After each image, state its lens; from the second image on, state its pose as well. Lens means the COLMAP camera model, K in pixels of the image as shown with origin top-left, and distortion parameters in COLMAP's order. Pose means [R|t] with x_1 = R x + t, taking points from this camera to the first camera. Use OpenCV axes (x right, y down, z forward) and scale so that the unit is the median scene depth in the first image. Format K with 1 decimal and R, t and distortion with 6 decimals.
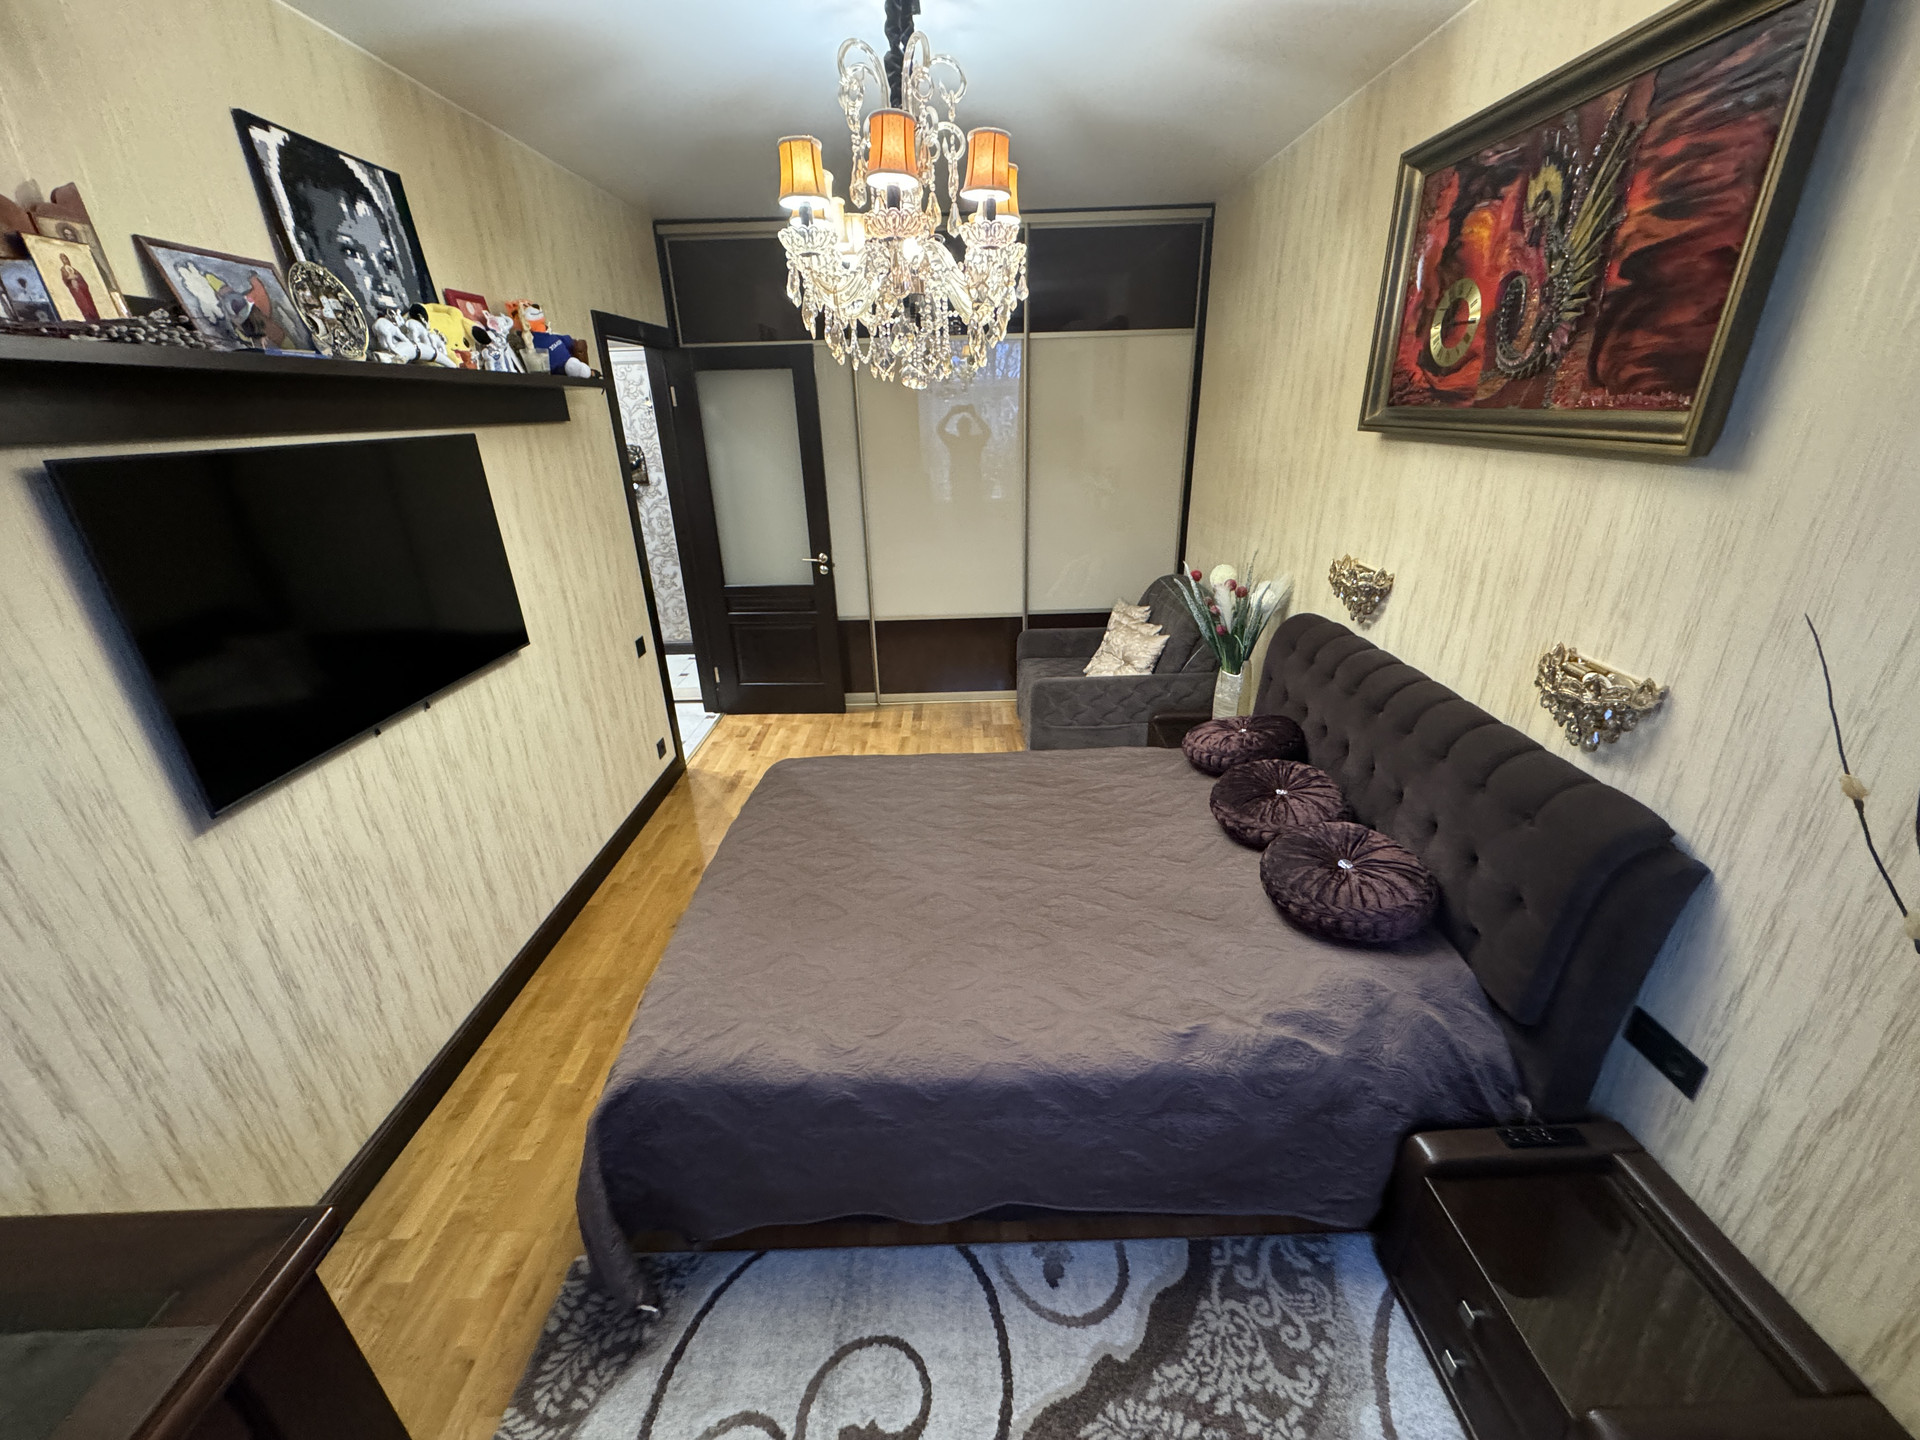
lens RADIAL K [[763.5, 0, 963.6], [0, 763.5, 721.6], [0, 0, 1]] dist [-0.001016, 0.000261]
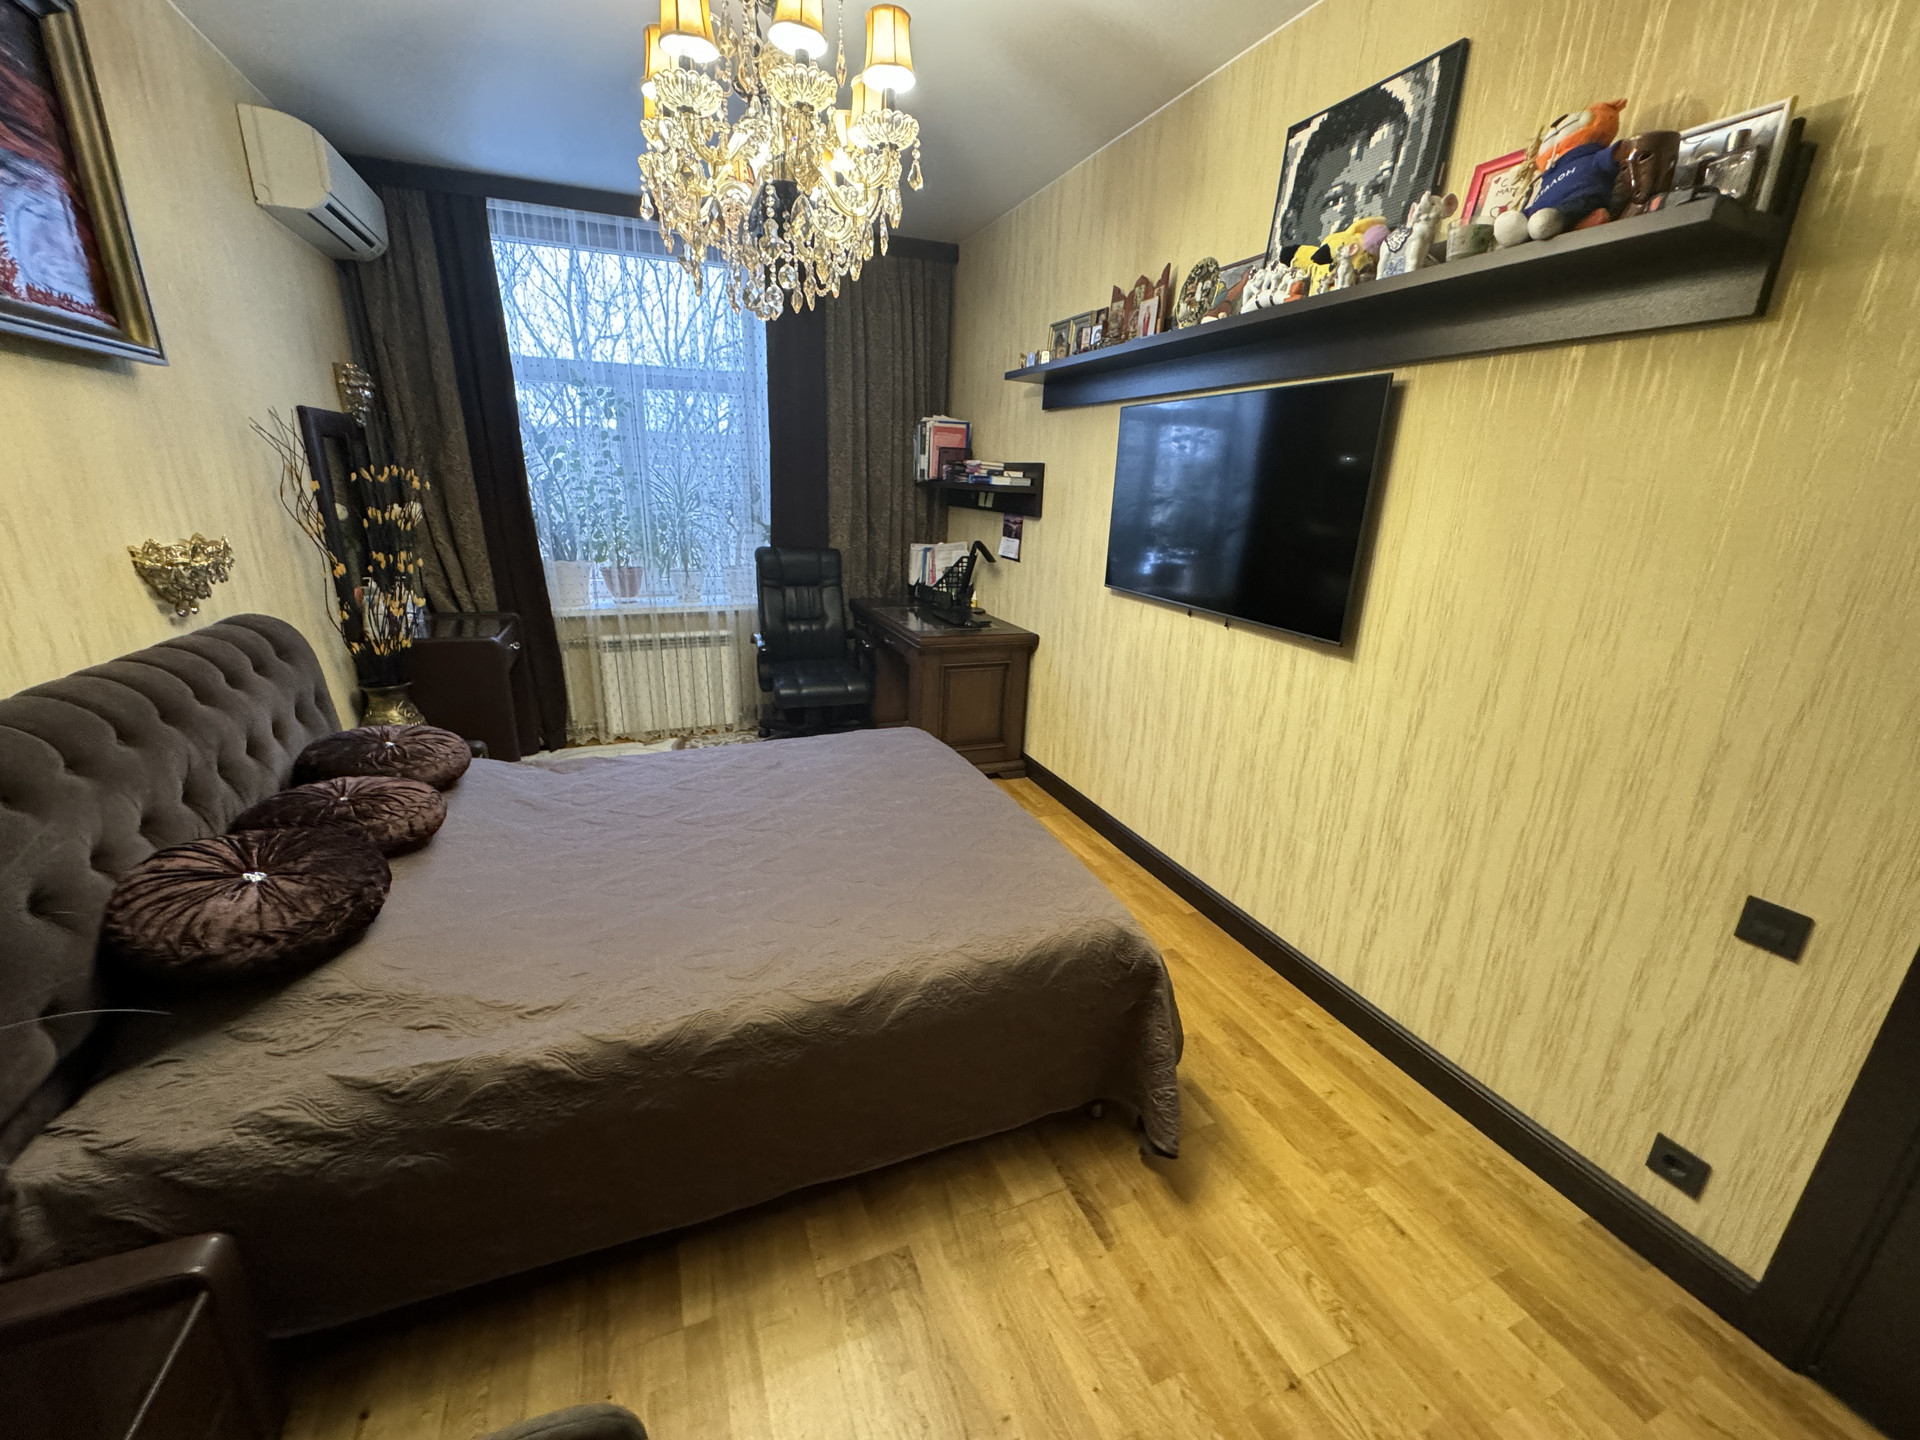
lens RADIAL K [[763.5, 0, 957.5], [0, 763.5, 715.5], [0, 0, 1]] dist [-0.001016, 0.000261]
pose [[-0.927634, 0.110560, -0.356751, 0.110489], [-0.148798, 0.766707, 0.624516, -0.621207], [0.342570, 0.632406, -0.694772, 1.891747]]
